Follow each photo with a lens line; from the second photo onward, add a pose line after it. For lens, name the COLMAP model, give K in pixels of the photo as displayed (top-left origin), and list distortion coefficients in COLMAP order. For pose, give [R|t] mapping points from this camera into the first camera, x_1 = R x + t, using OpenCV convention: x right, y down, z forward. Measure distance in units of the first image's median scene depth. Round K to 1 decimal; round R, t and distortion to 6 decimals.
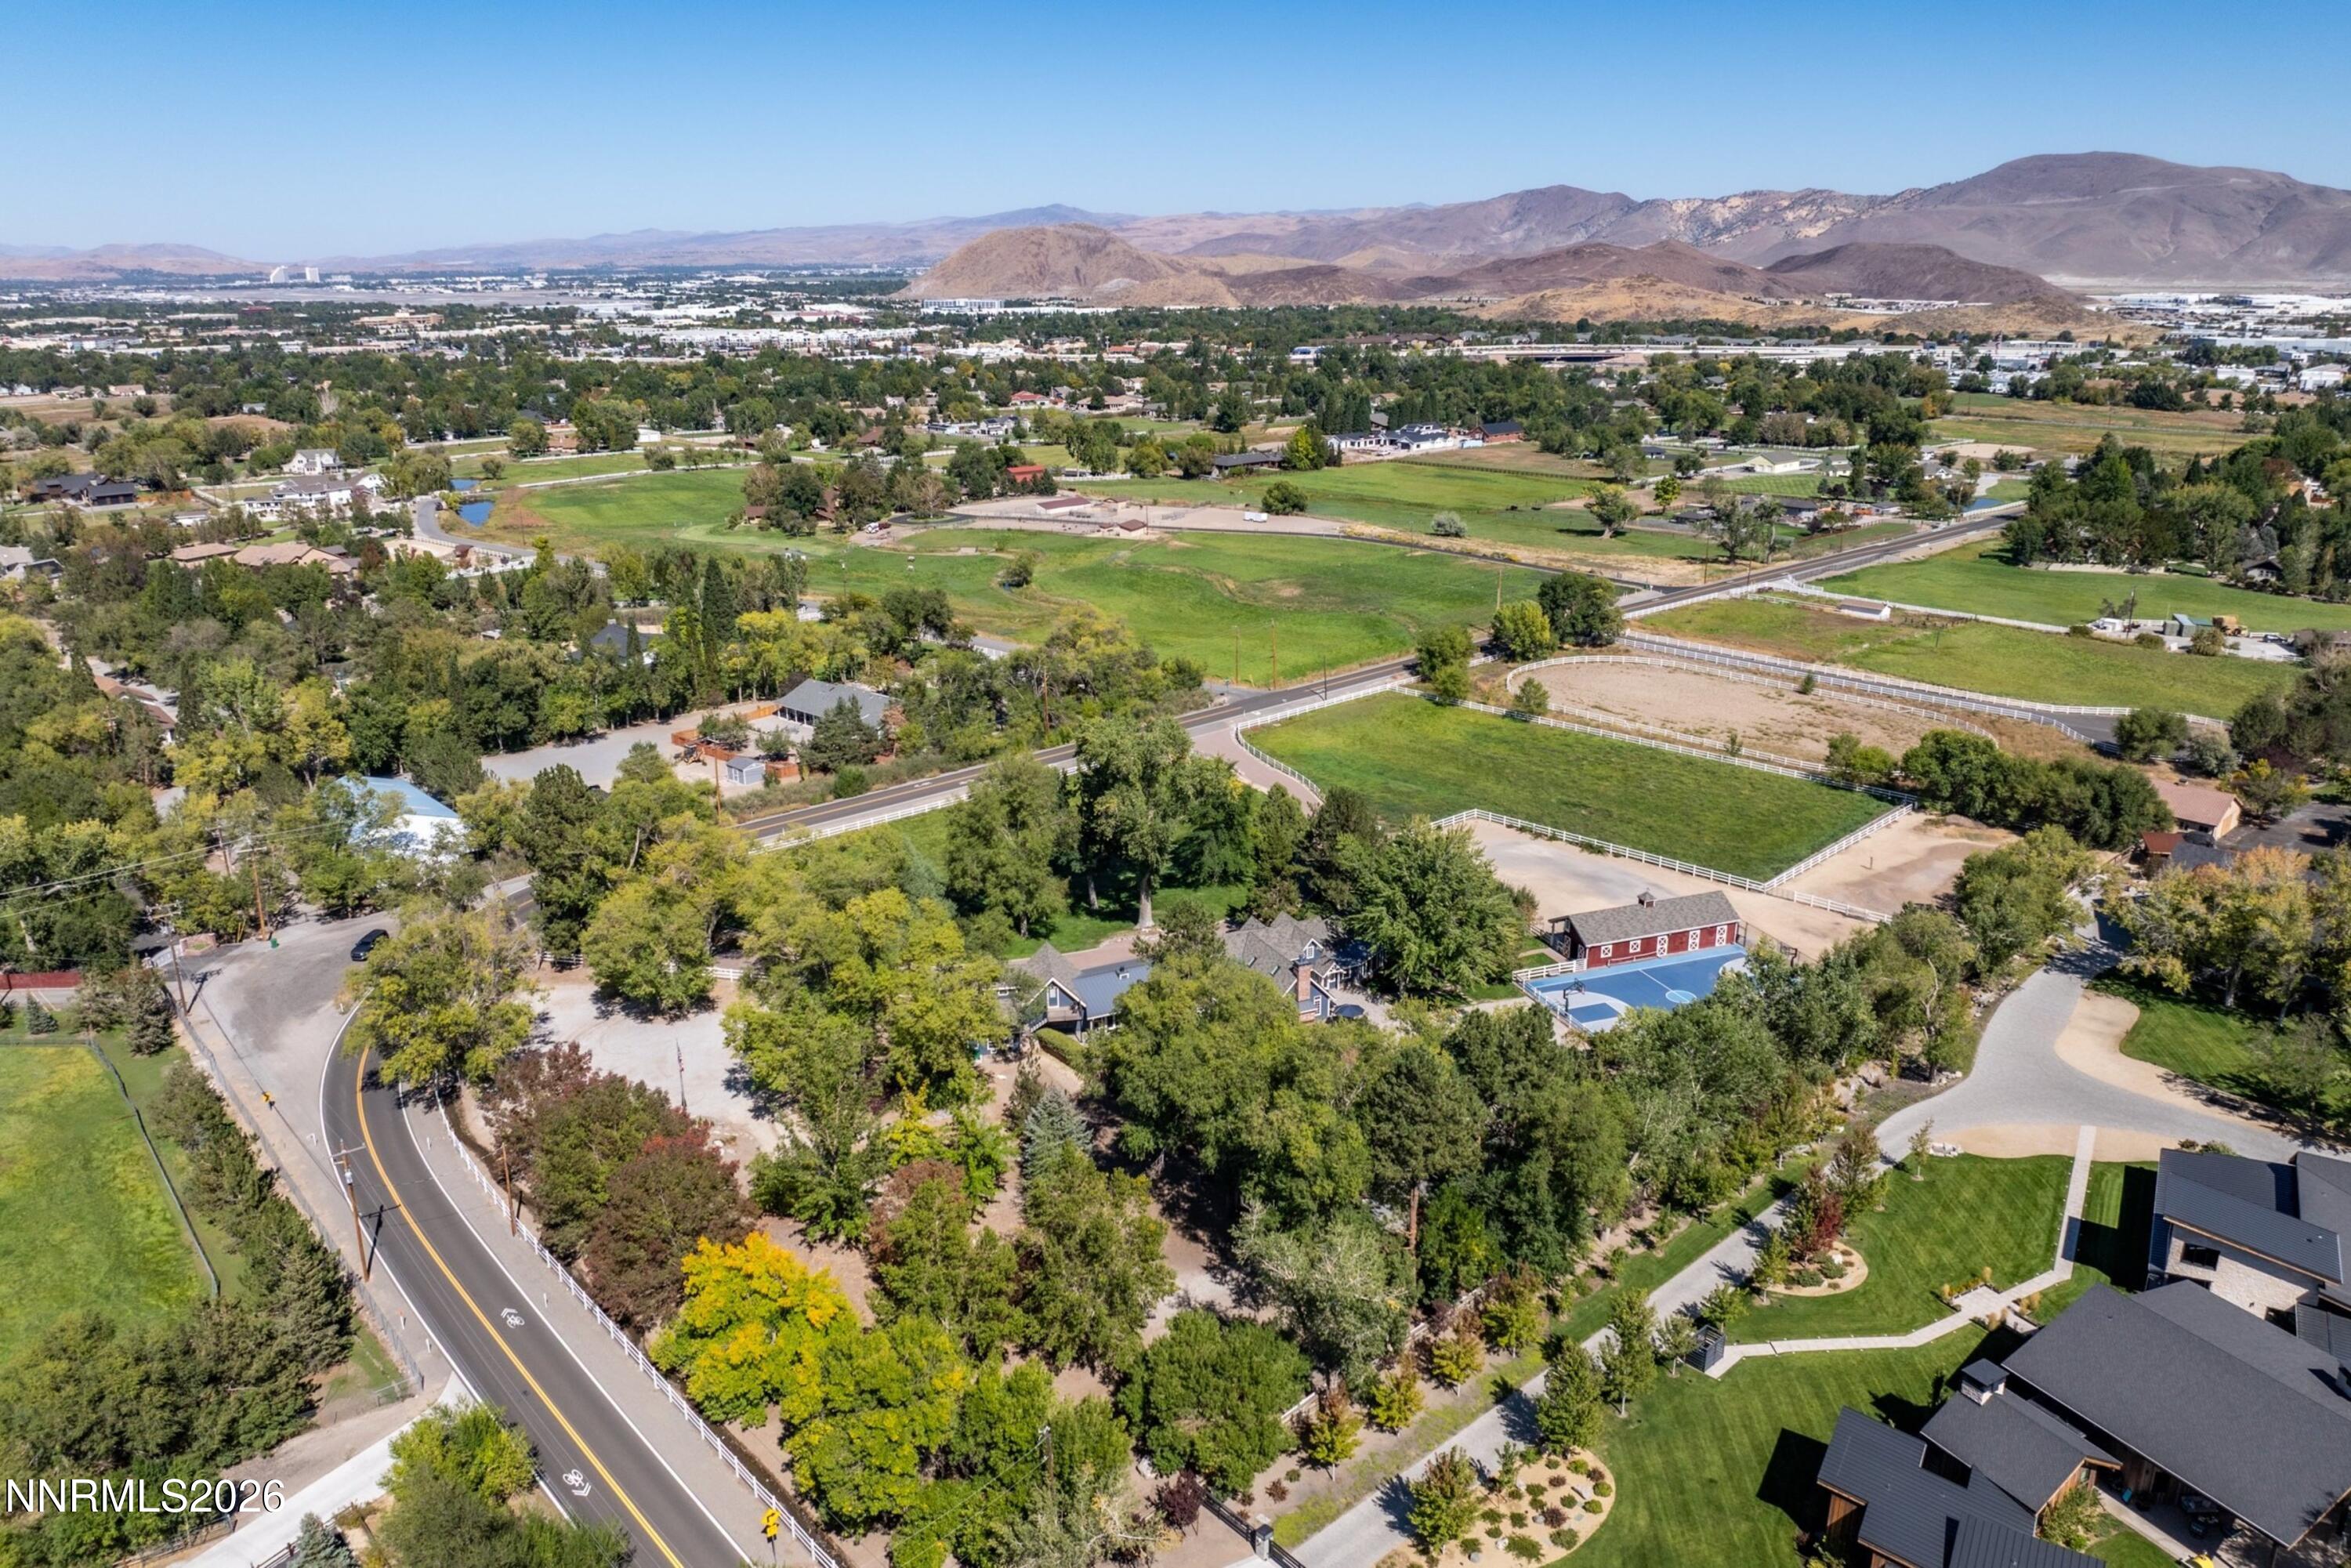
lens RADIAL K [[1626.5, 0, 1184.2], [0, 1626.5, 795.5], [0, 0, 1]] dist [-0.036788, 0.000289]
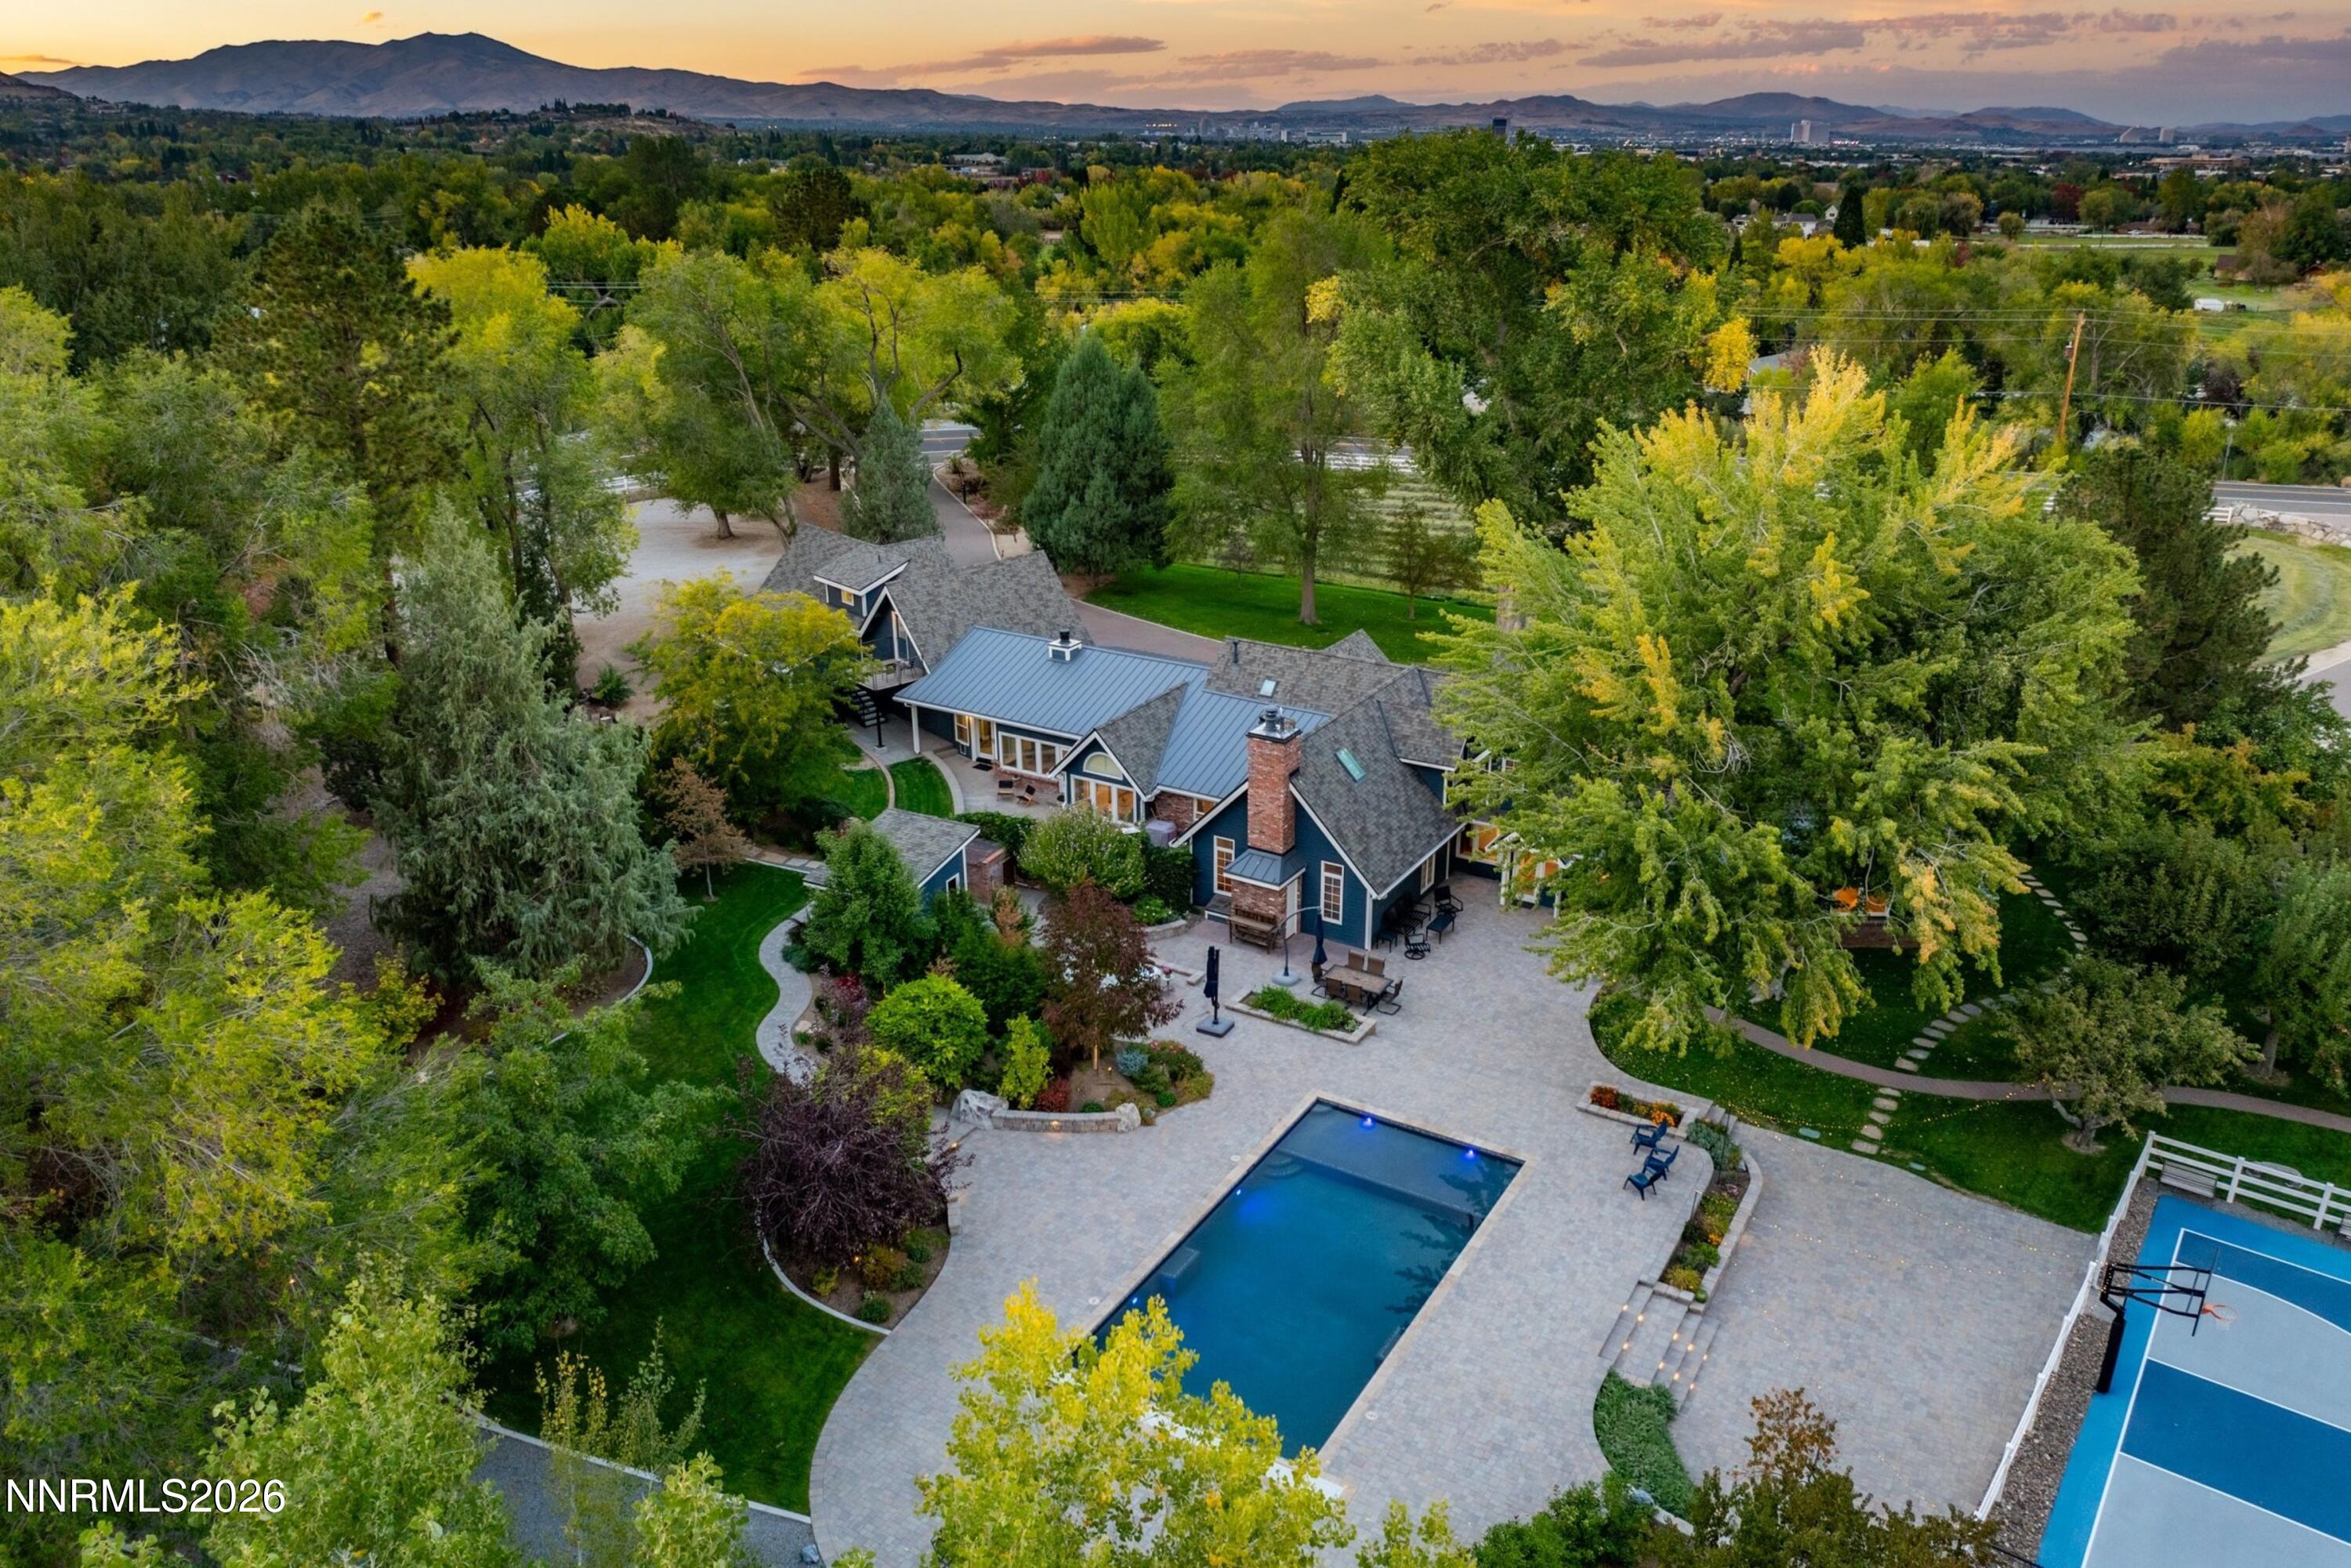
lens RADIAL K [[1639.7, 0, 1188.2], [0, 1639.7, 787.1], [0, 0, 1]] dist [-0.040772, 0.004554]
pose [[0.543908, 0.314398, -0.778021, 0.105670], [-0.260692, 0.944592, 0.199462, 0.017431], [0.797624, 0.094334, 0.595733, 0.263077]]
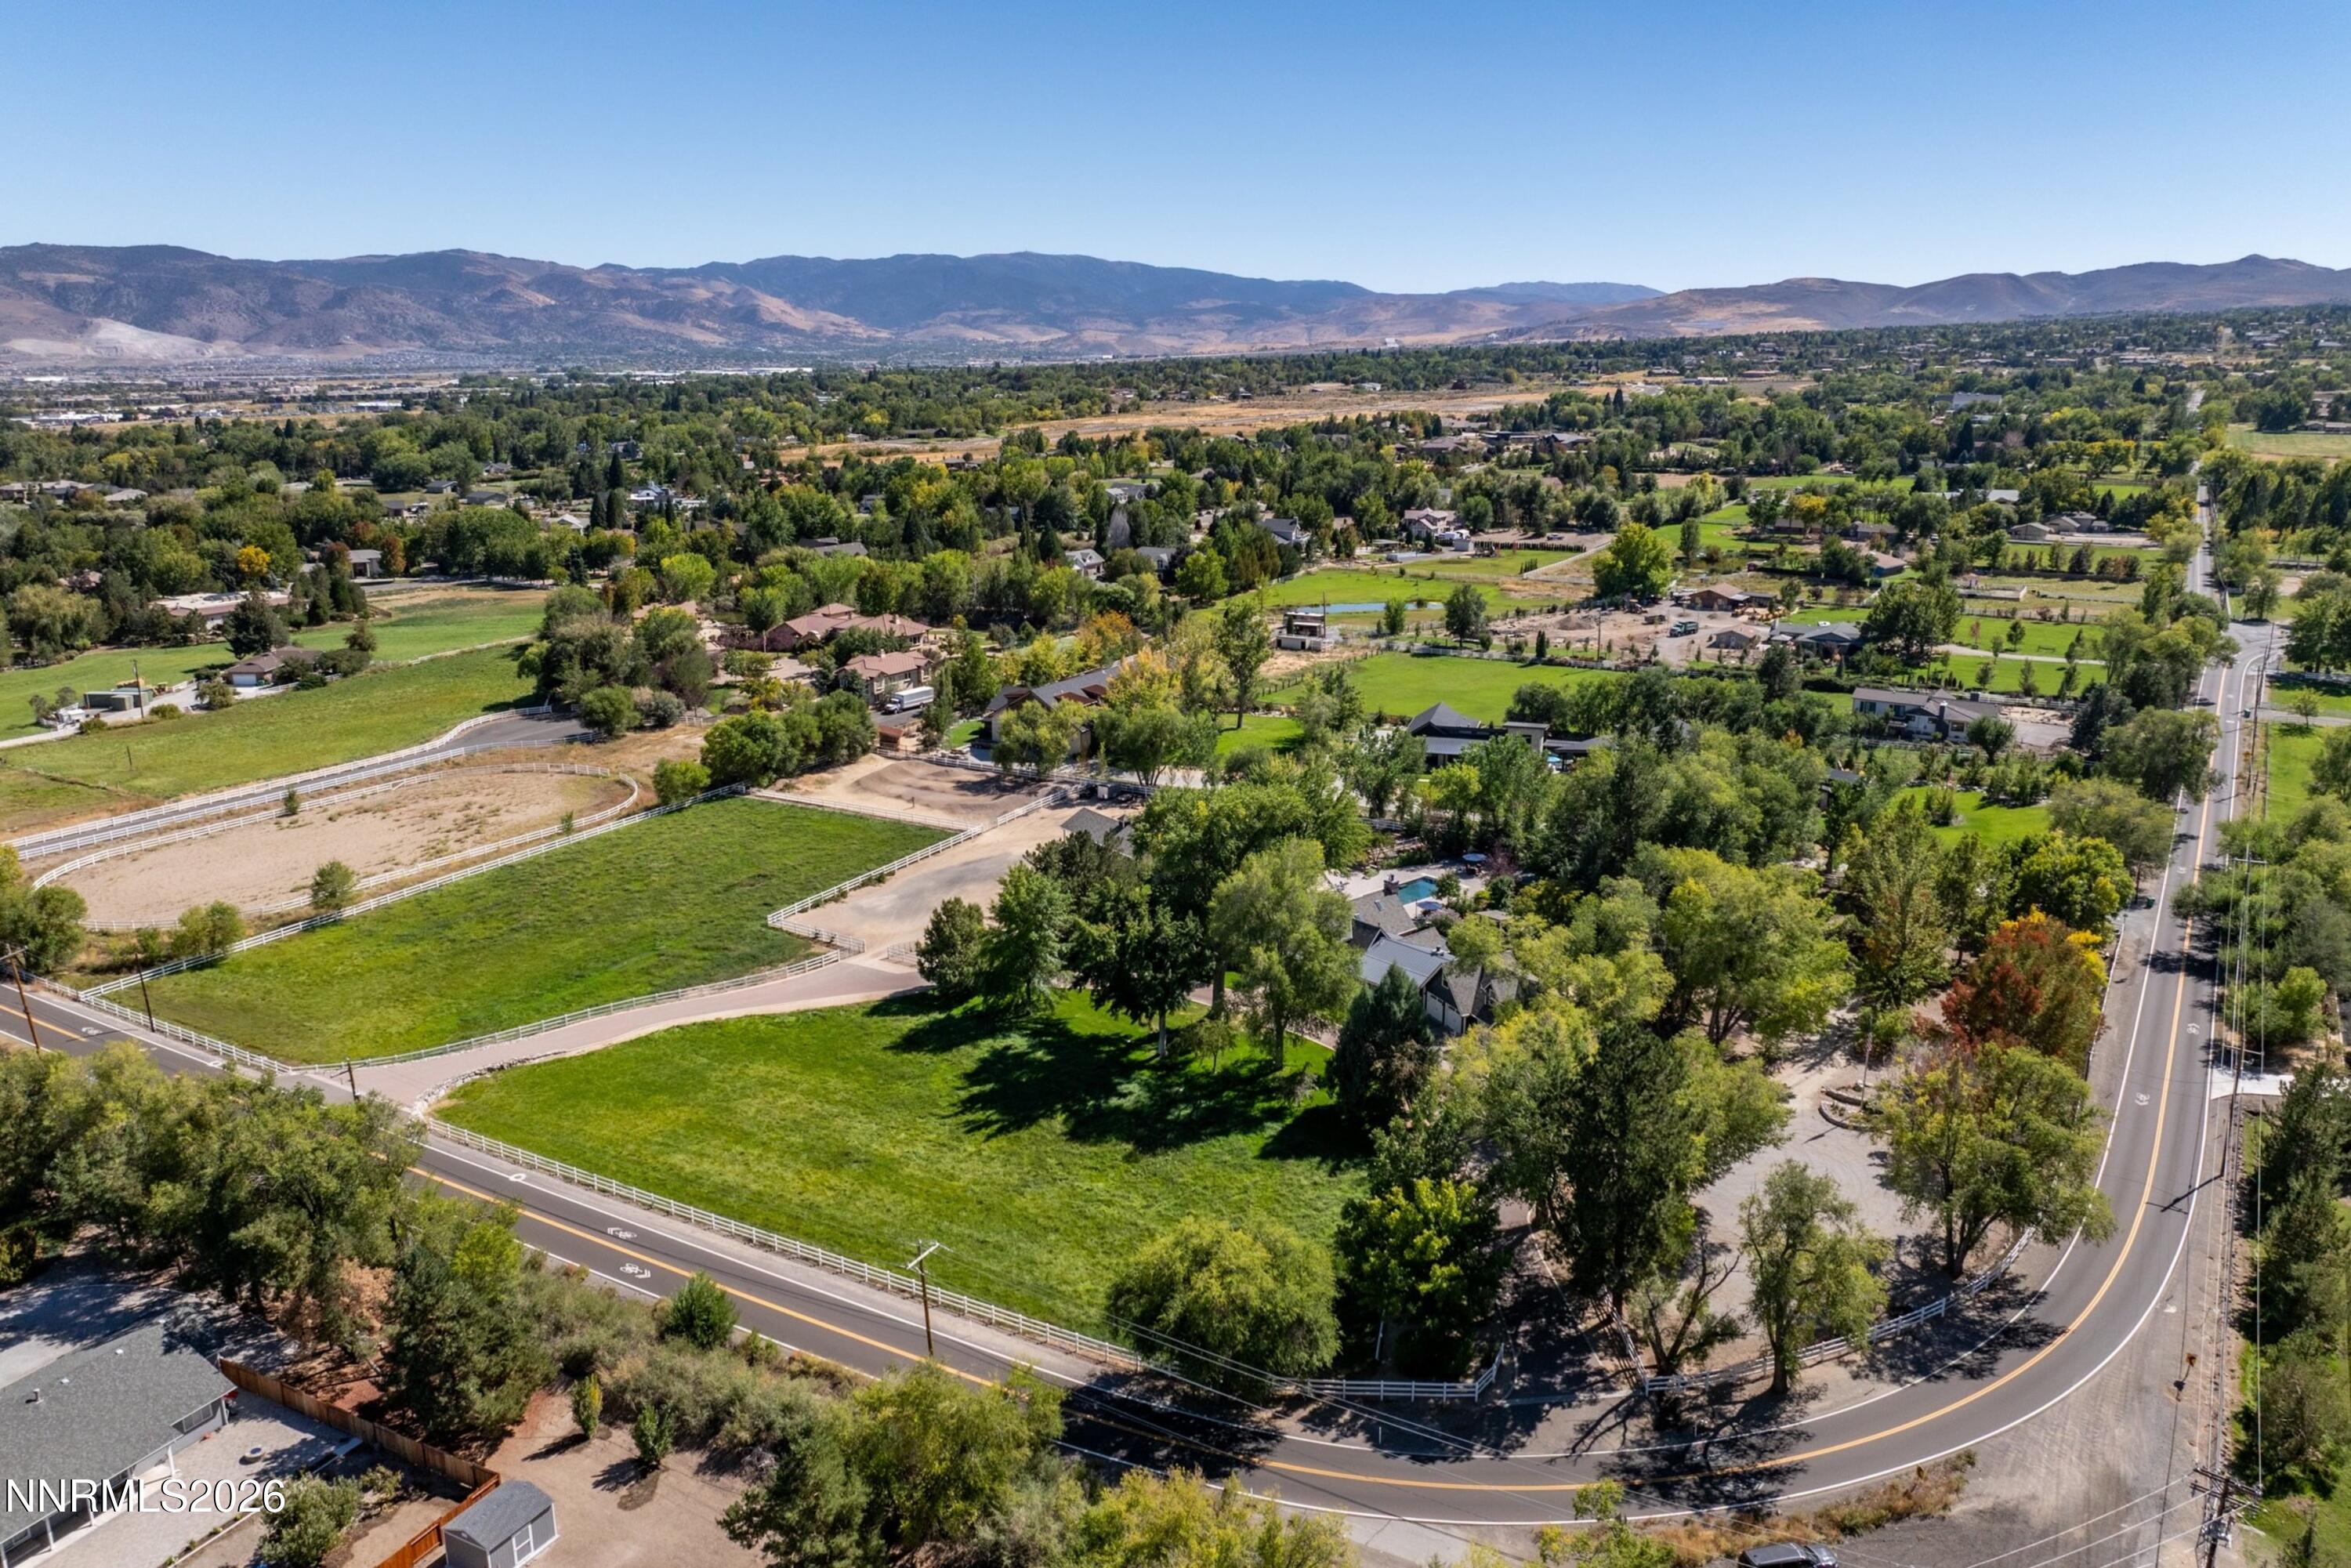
lens RADIAL K [[1672.4, 0, 1189.0], [0, 1672.4, 790.1], [0, 0, 1]] dist [-0.035209, -0.003638]
pose [[-0.287321, -0.238871, 0.927571, -0.324169], [0.299538, 0.897425, 0.323892, -0.127574], [-0.909793, 0.370904, -0.186299, 0.440721]]
